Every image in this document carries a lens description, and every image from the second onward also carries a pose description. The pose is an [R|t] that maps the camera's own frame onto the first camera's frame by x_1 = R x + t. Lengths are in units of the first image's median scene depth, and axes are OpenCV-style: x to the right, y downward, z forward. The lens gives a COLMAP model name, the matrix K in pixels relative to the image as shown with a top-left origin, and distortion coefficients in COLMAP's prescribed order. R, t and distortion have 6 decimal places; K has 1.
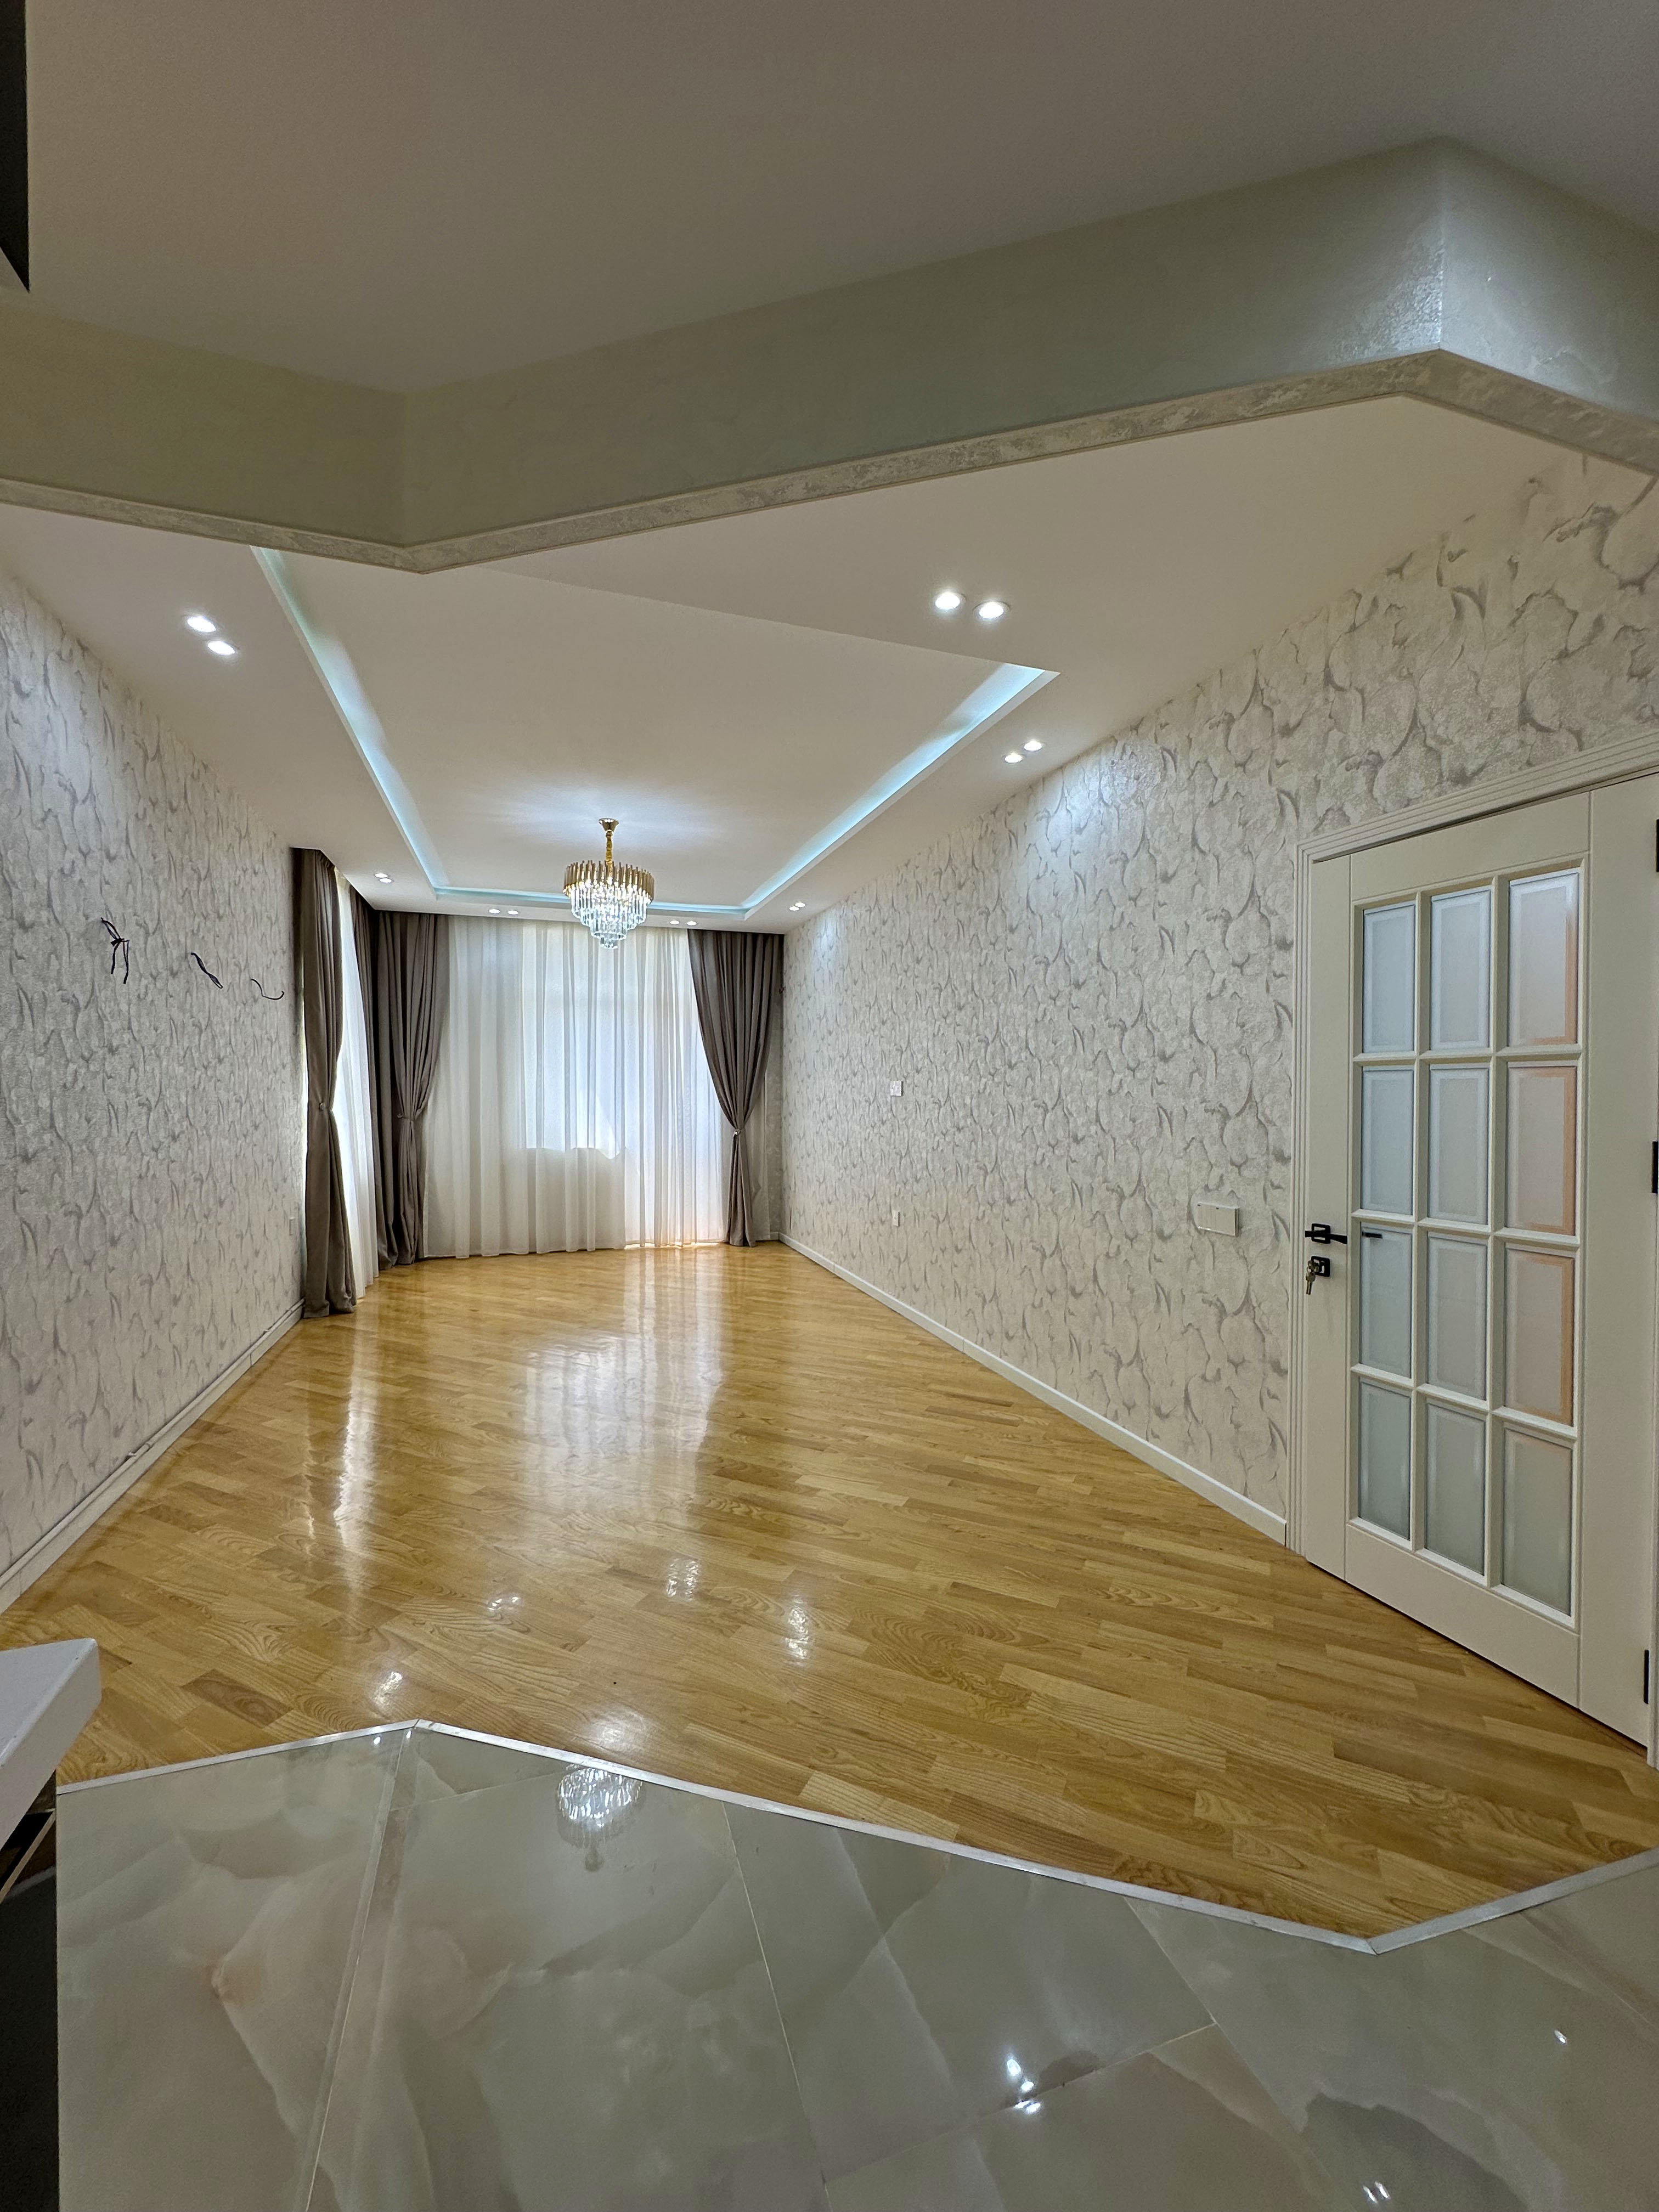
lens RADIAL K [[880.7, 0, 828.8], [0, 880.7, 1102.2], [0, 0, 1]] dist [-0.003238, 0.000713]
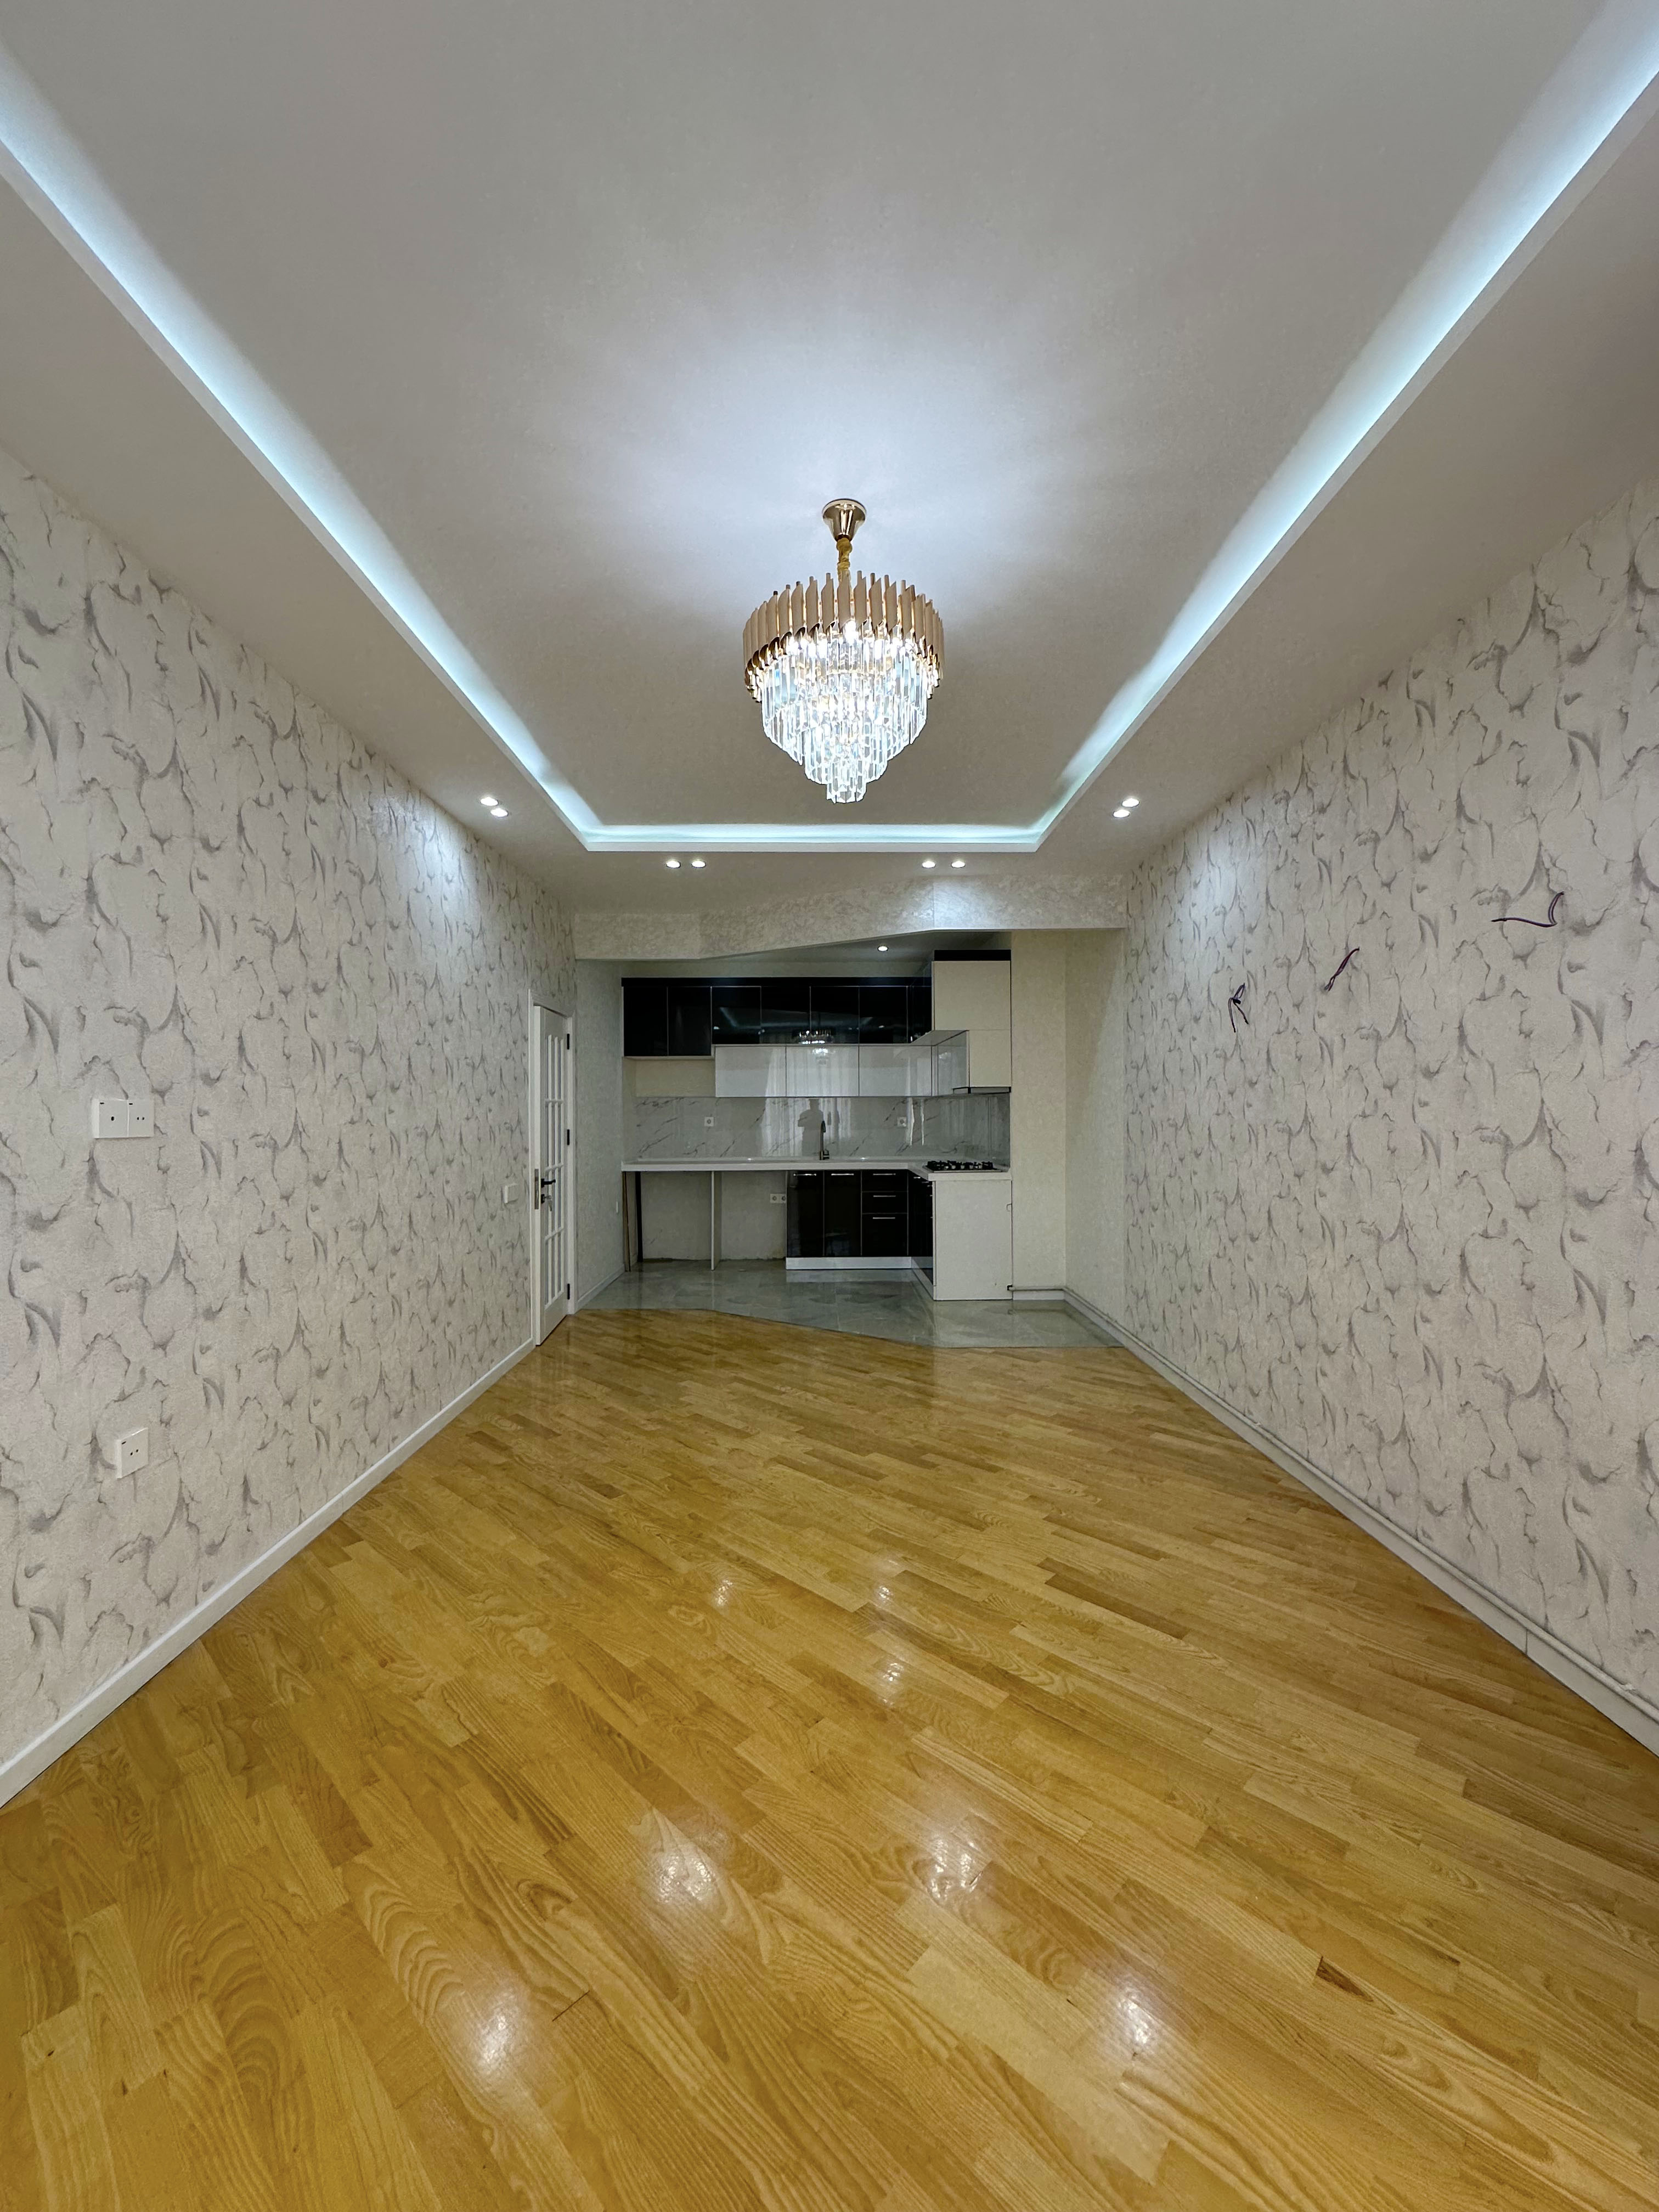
lens RADIAL K [[880.7, 0, 835.2], [0, 880.7, 1106.8], [0, 0, 1]] dist [-0.003238, 0.000713]
pose [[-0.955305, 0.000807, 0.295620, -0.639439], [0.004936, 0.999900, 0.013220, -0.049085], [-0.295580, 0.014088, -0.955214, 2.437958]]
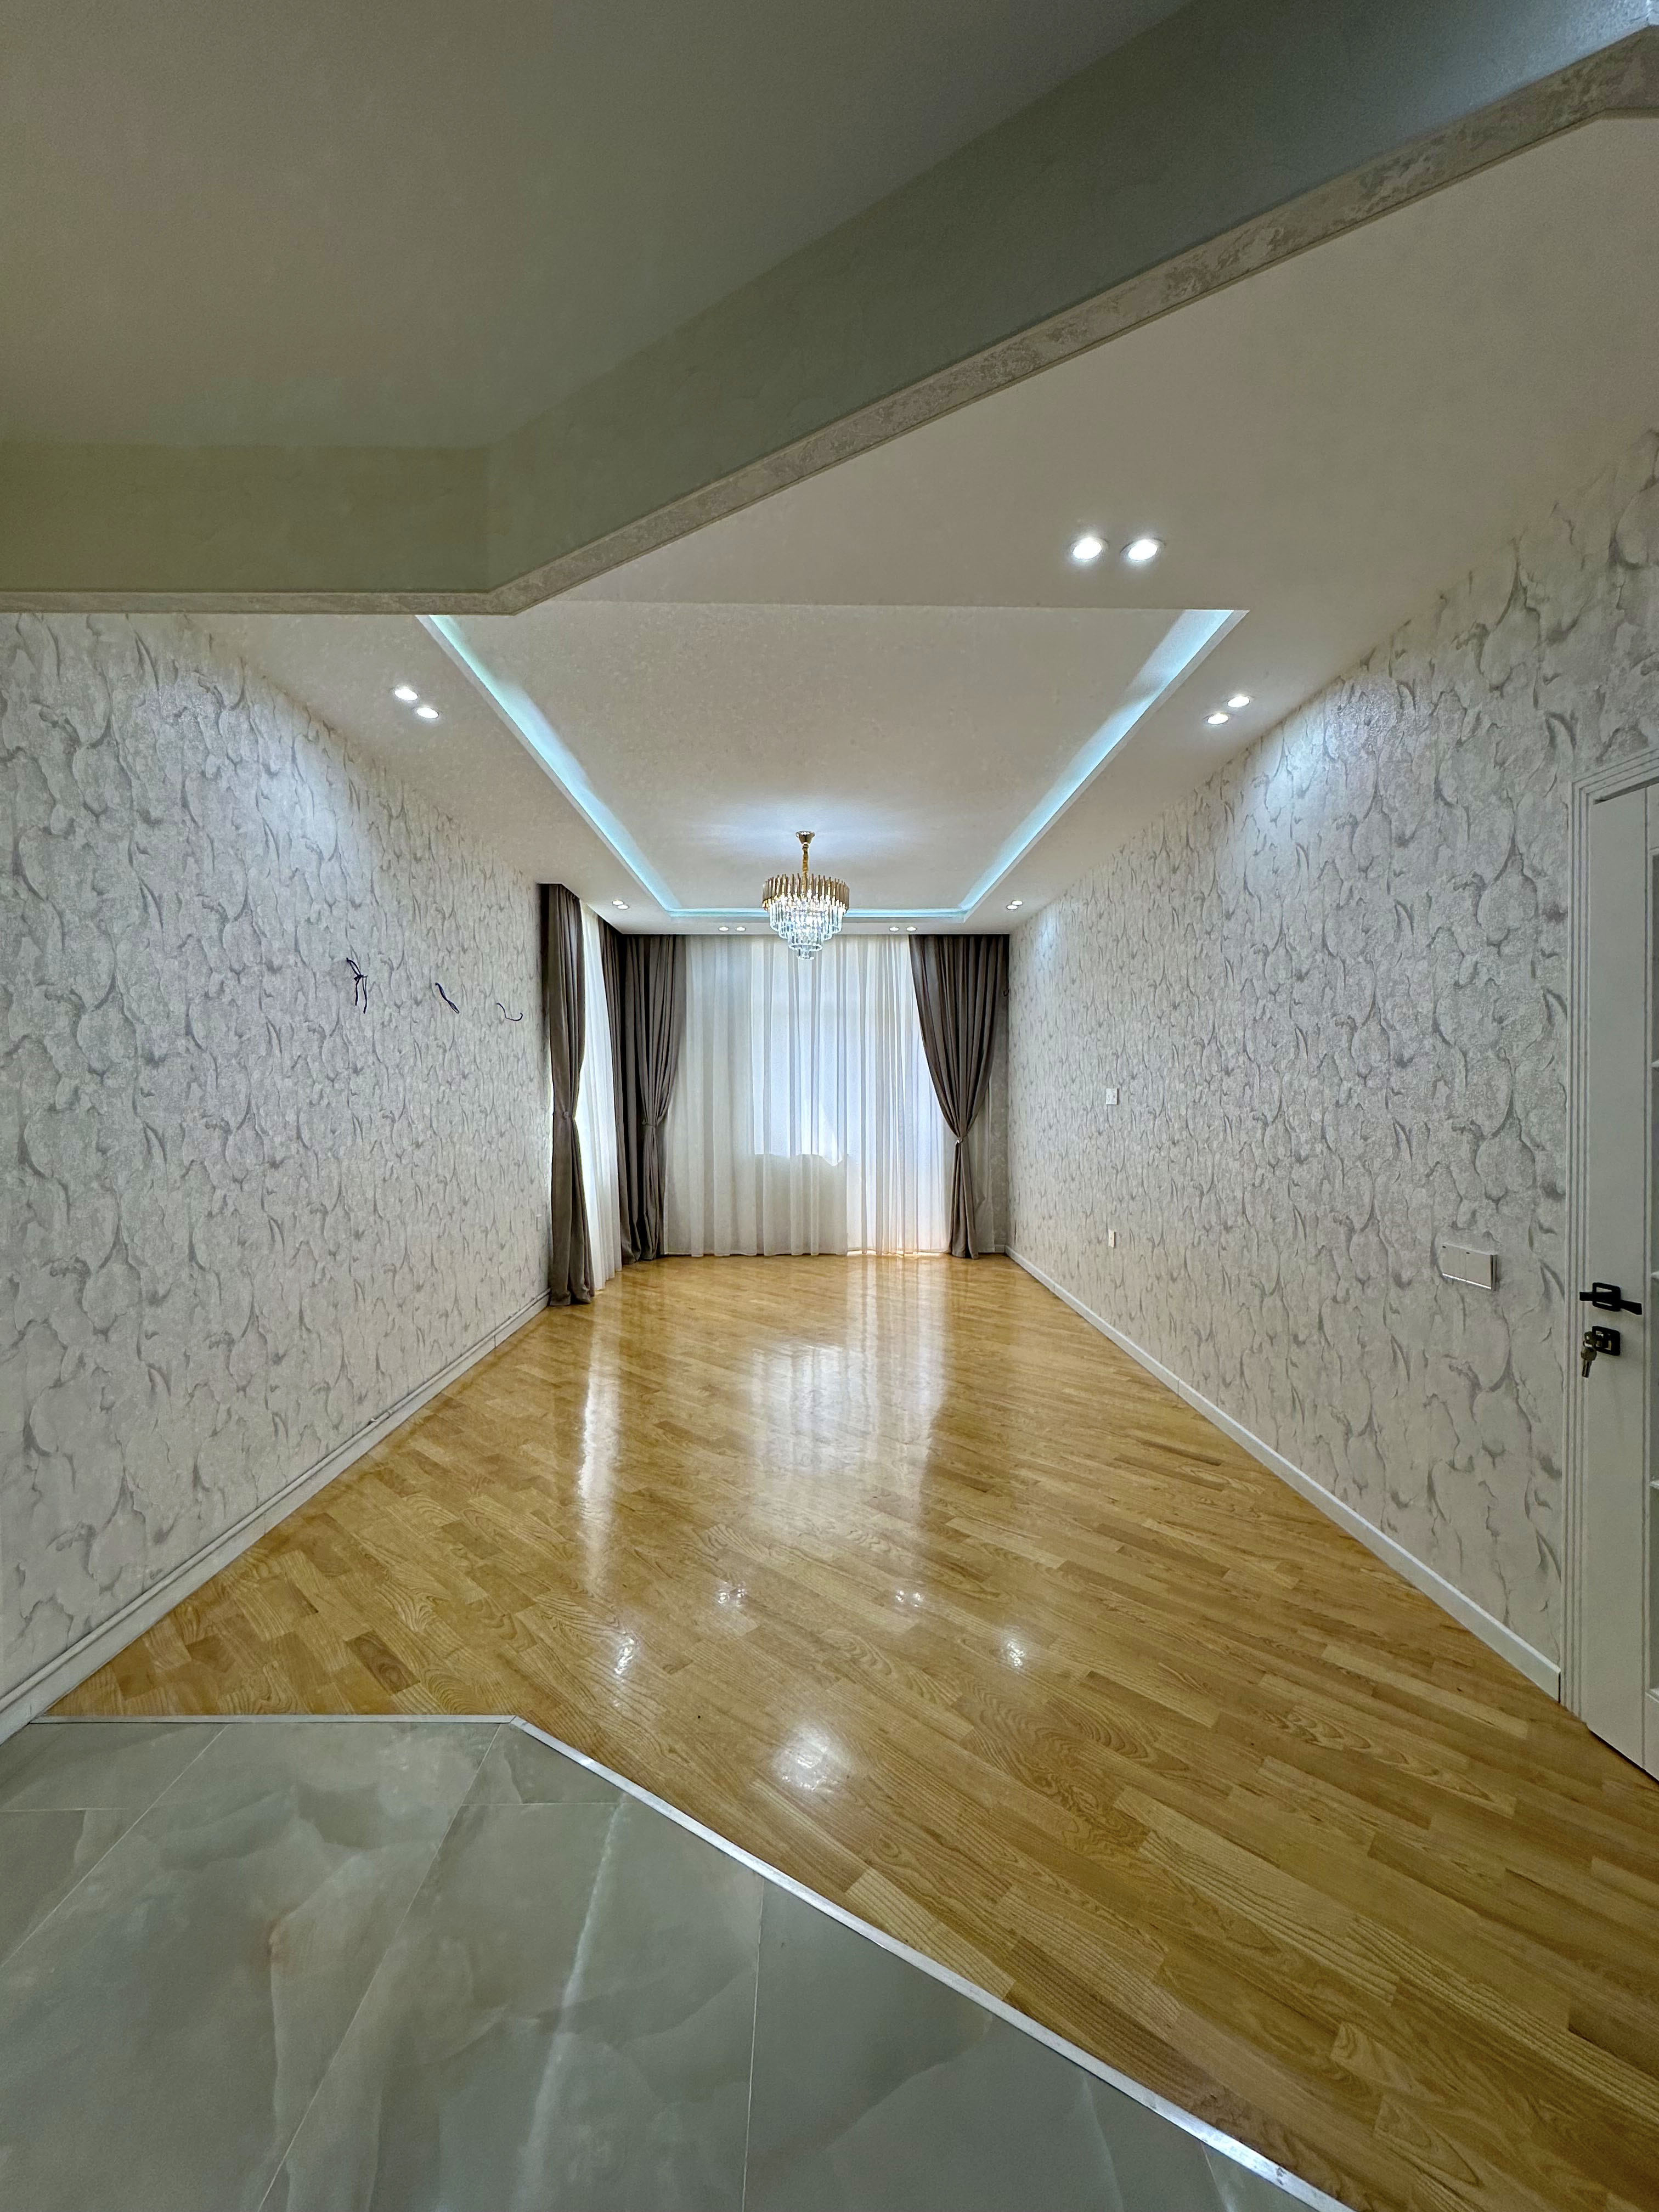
lens RADIAL K [[880.7, 0, 831.8], [0, 880.7, 1102.3], [0, 0, 1]] dist [-0.003238, 0.000713]
pose [[0.954926, -0.002737, -0.296833, 0.133583], [0.001631, 0.999991, -0.003973, -0.012470], [0.296841, 0.003310, 0.954921, 0.077746]]
